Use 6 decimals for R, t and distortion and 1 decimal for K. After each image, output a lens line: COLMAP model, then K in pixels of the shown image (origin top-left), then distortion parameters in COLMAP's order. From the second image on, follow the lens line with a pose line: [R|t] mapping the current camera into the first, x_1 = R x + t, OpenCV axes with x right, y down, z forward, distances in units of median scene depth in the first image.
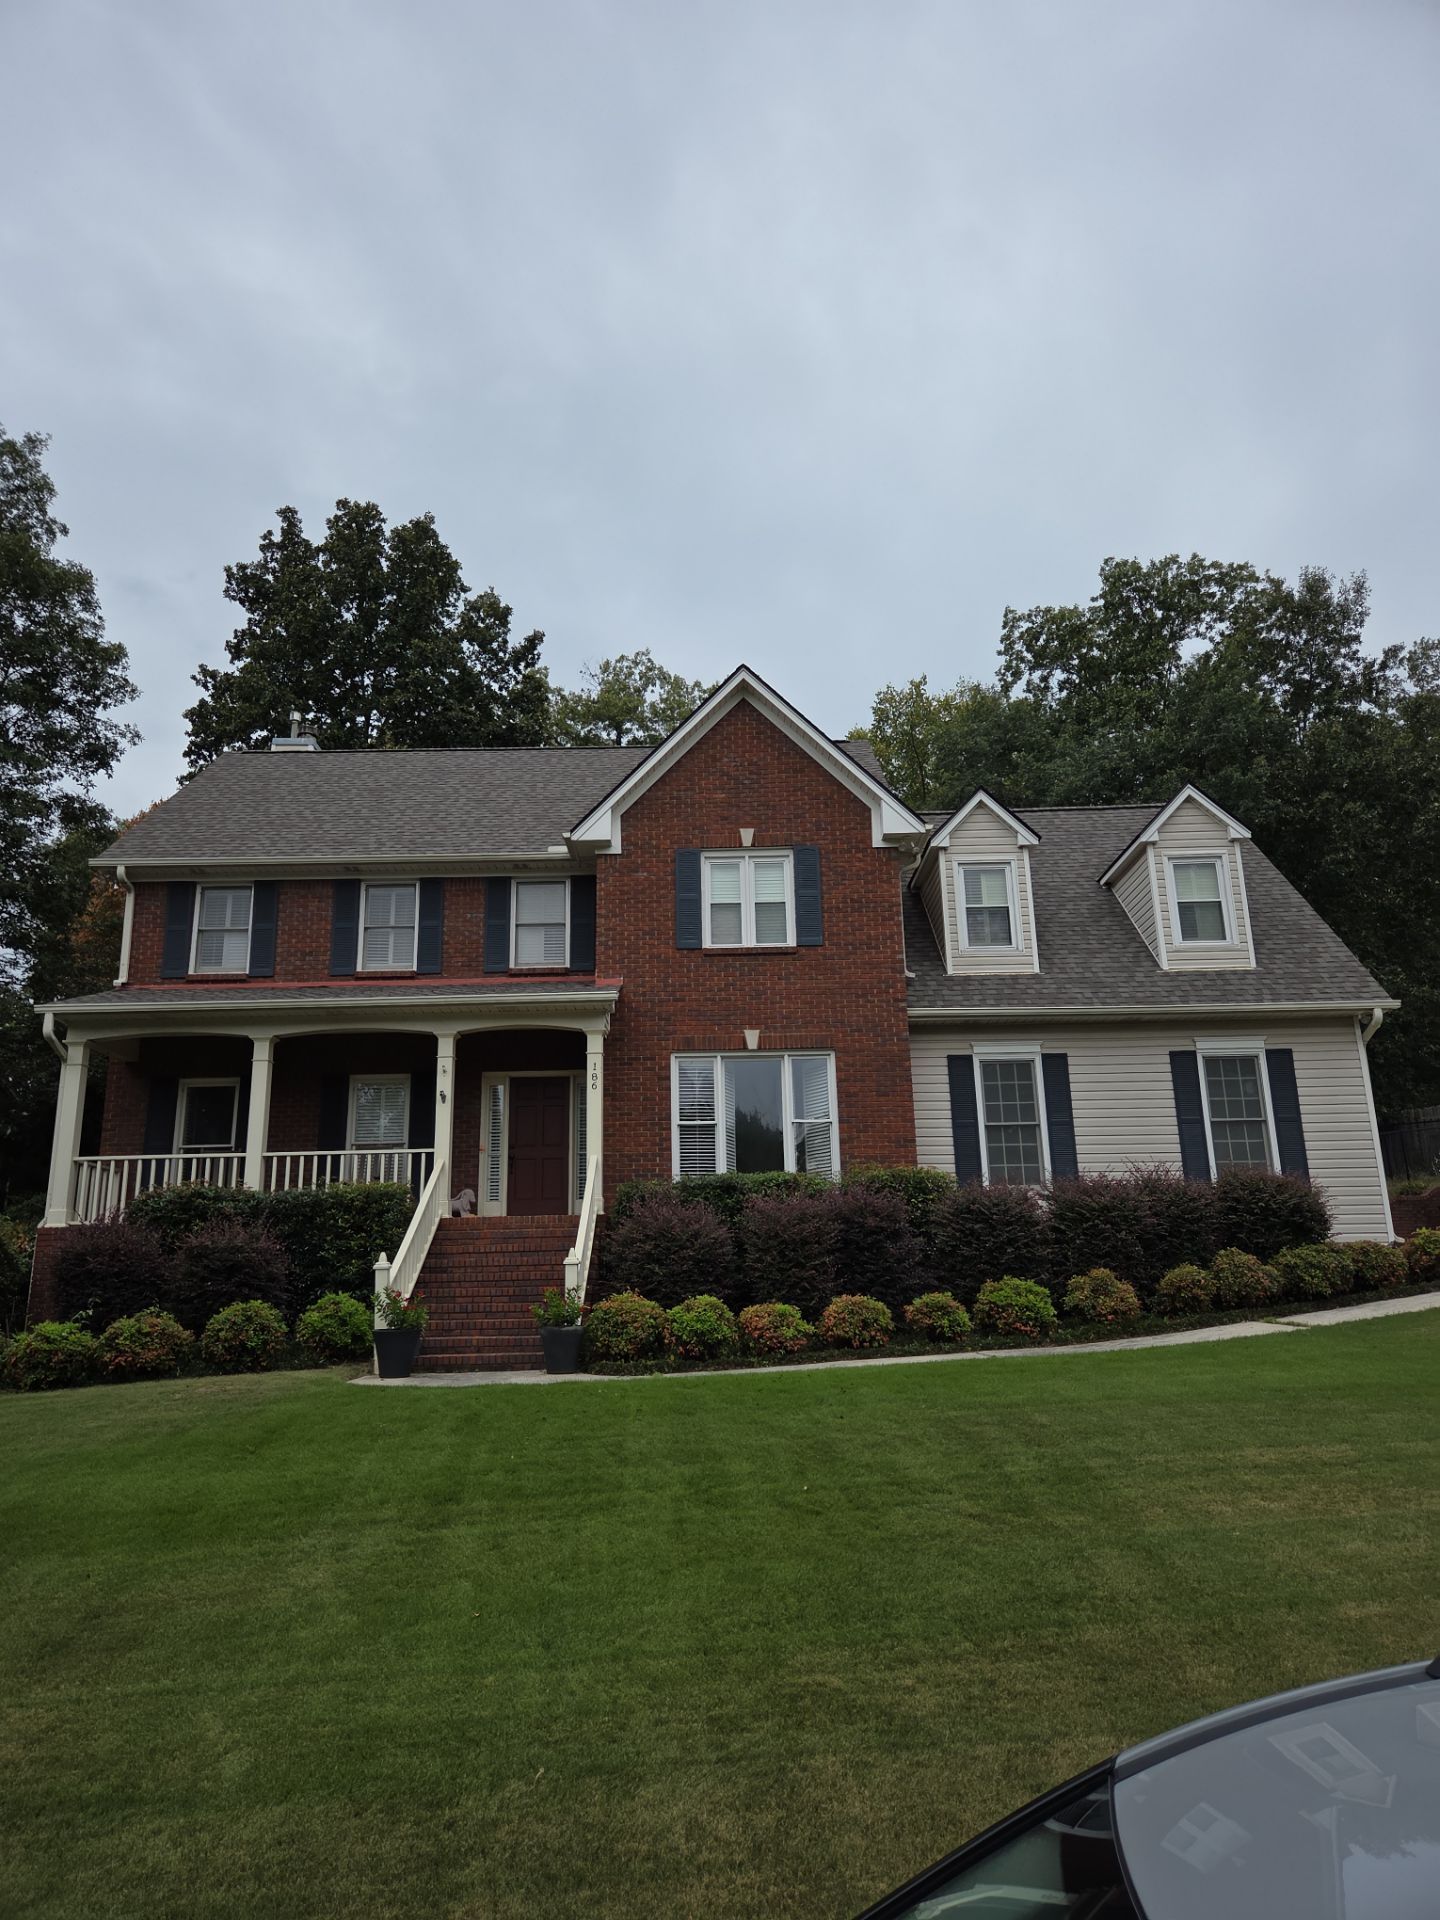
lens RADIAL K [[1291.0, 0, 692.0], [0, 1291.0, 959.7], [0, 0, 1]] dist [0.083023, -0.074480]
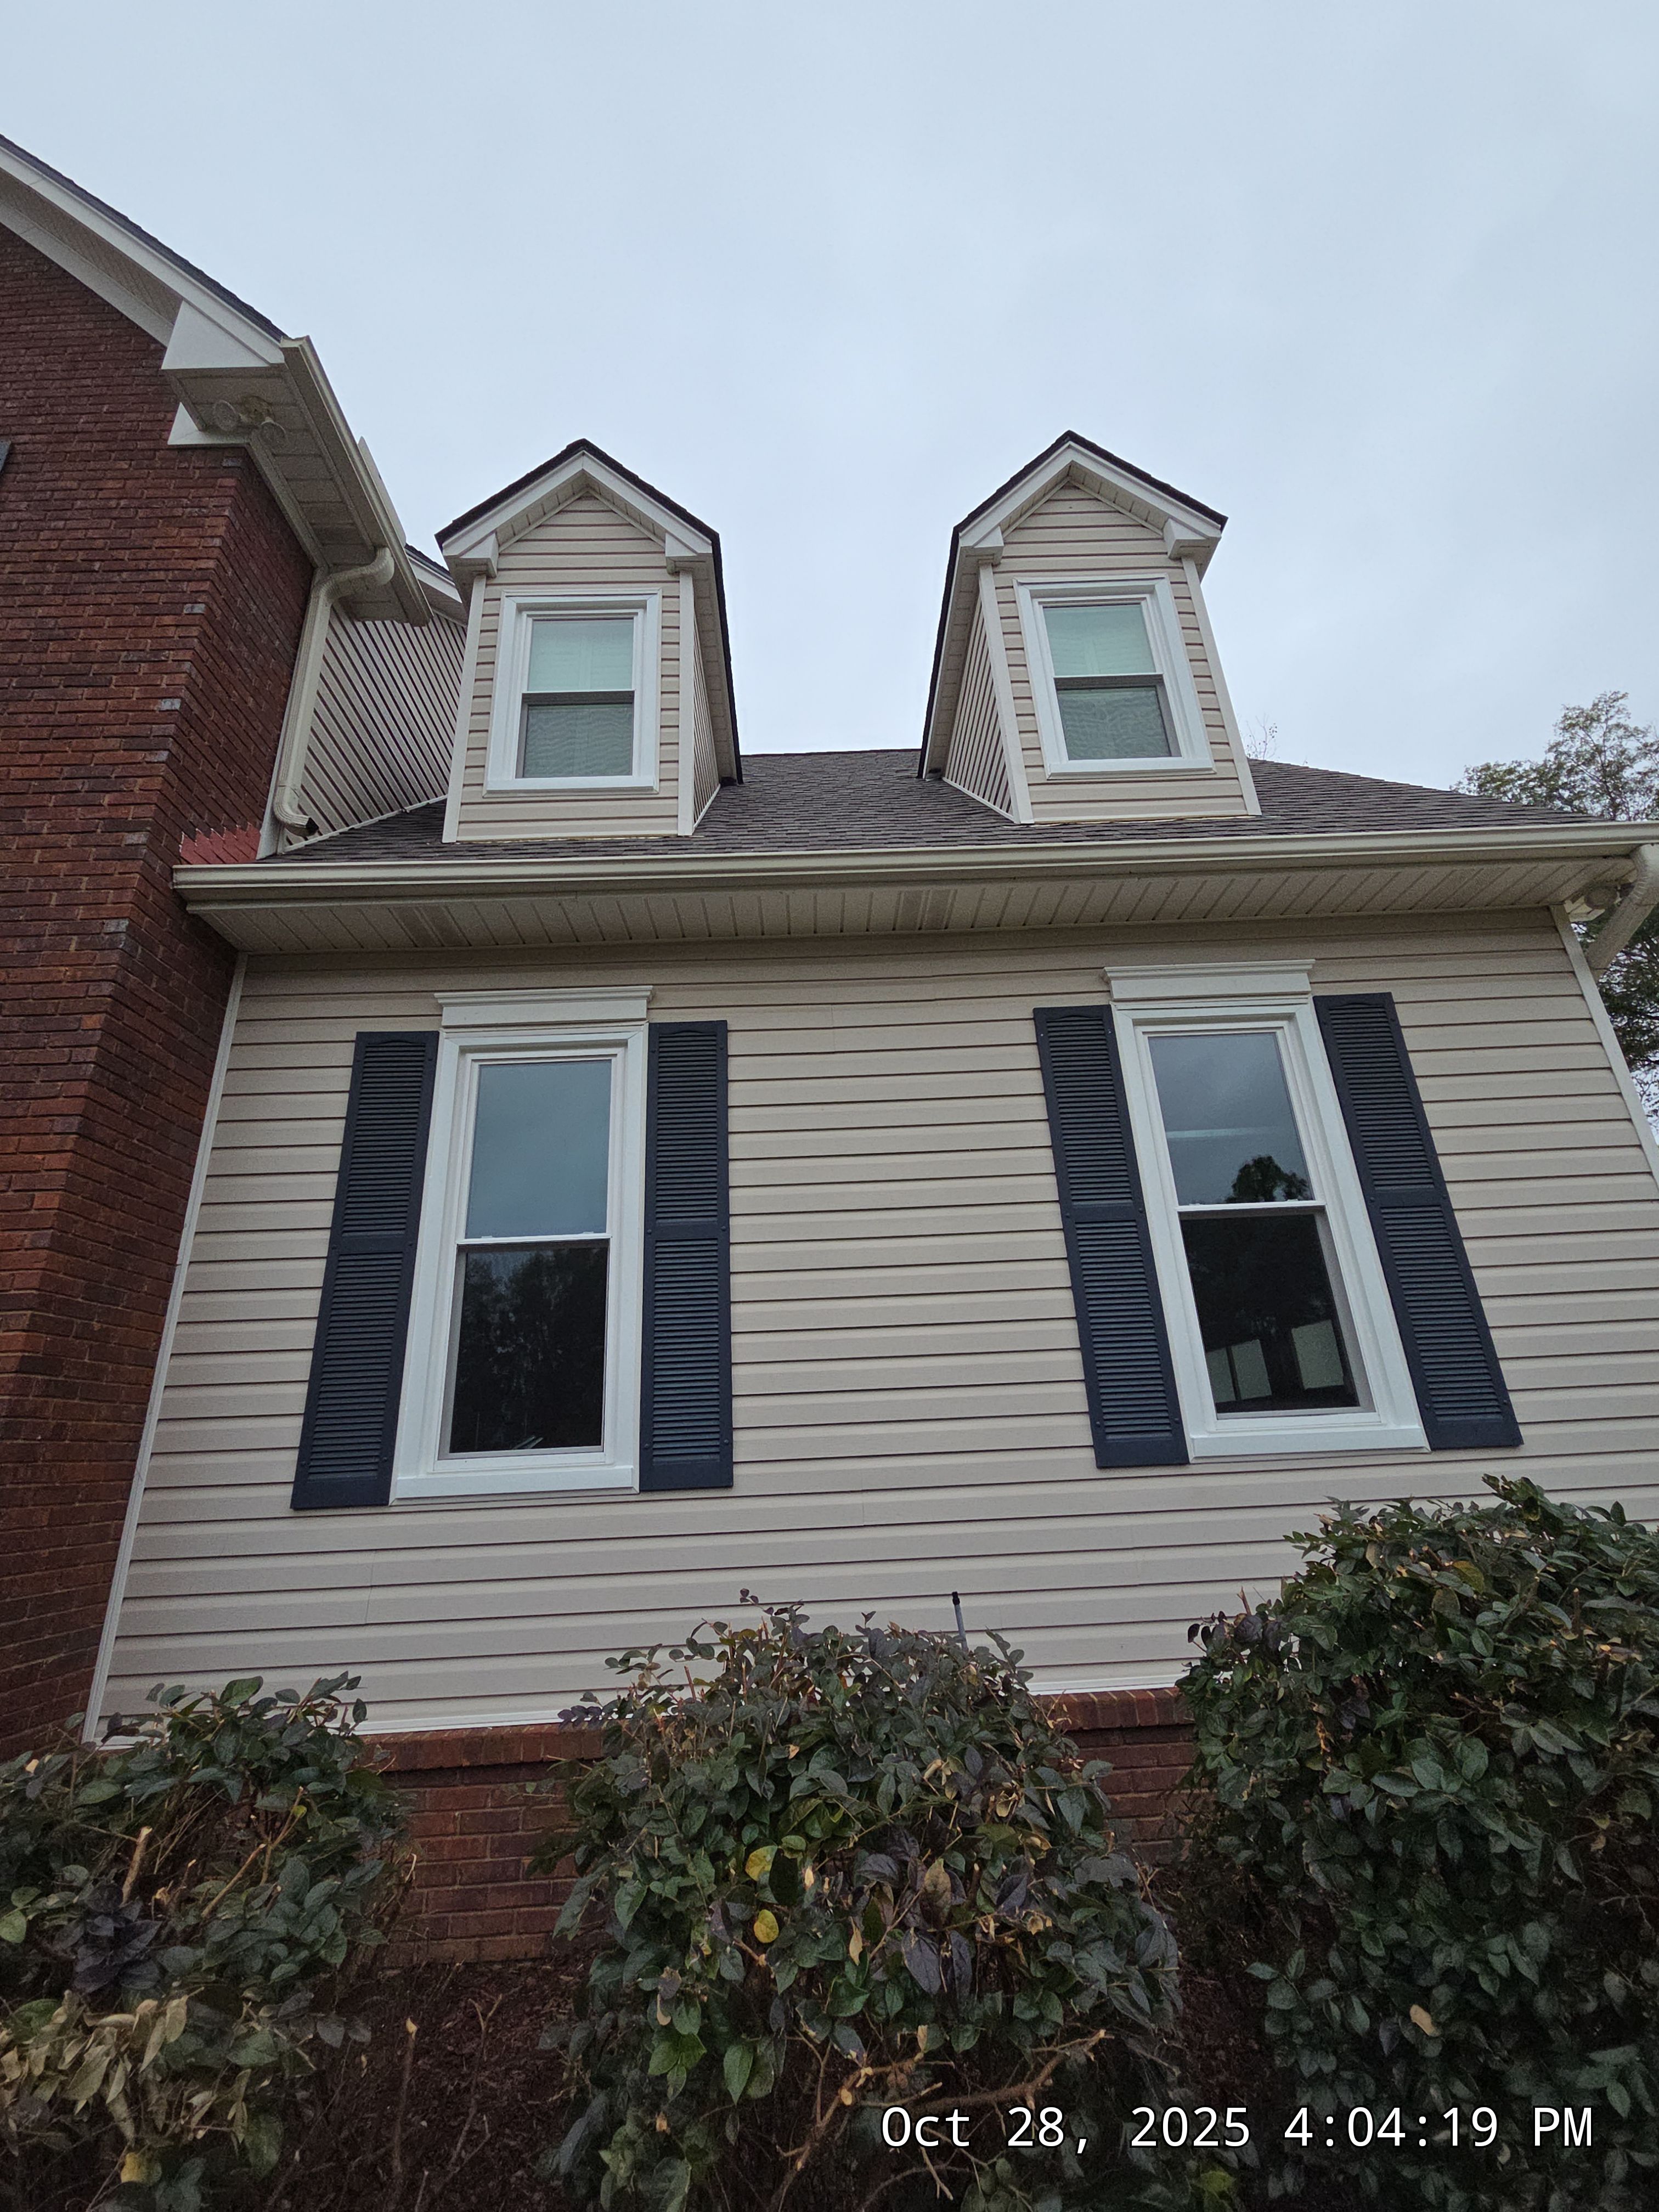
lens RADIAL K [[930.9, 0, 818.6], [0, 930.9, 1108.2], [0, 0, 1]] dist [0.006940, -0.000181]
pose [[0.999239, -0.016271, 0.035449, 0.302200], [0.019525, 0.995430, -0.093475, 0.115632], [-0.033766, 0.094096, 0.994990, 0.767400]]
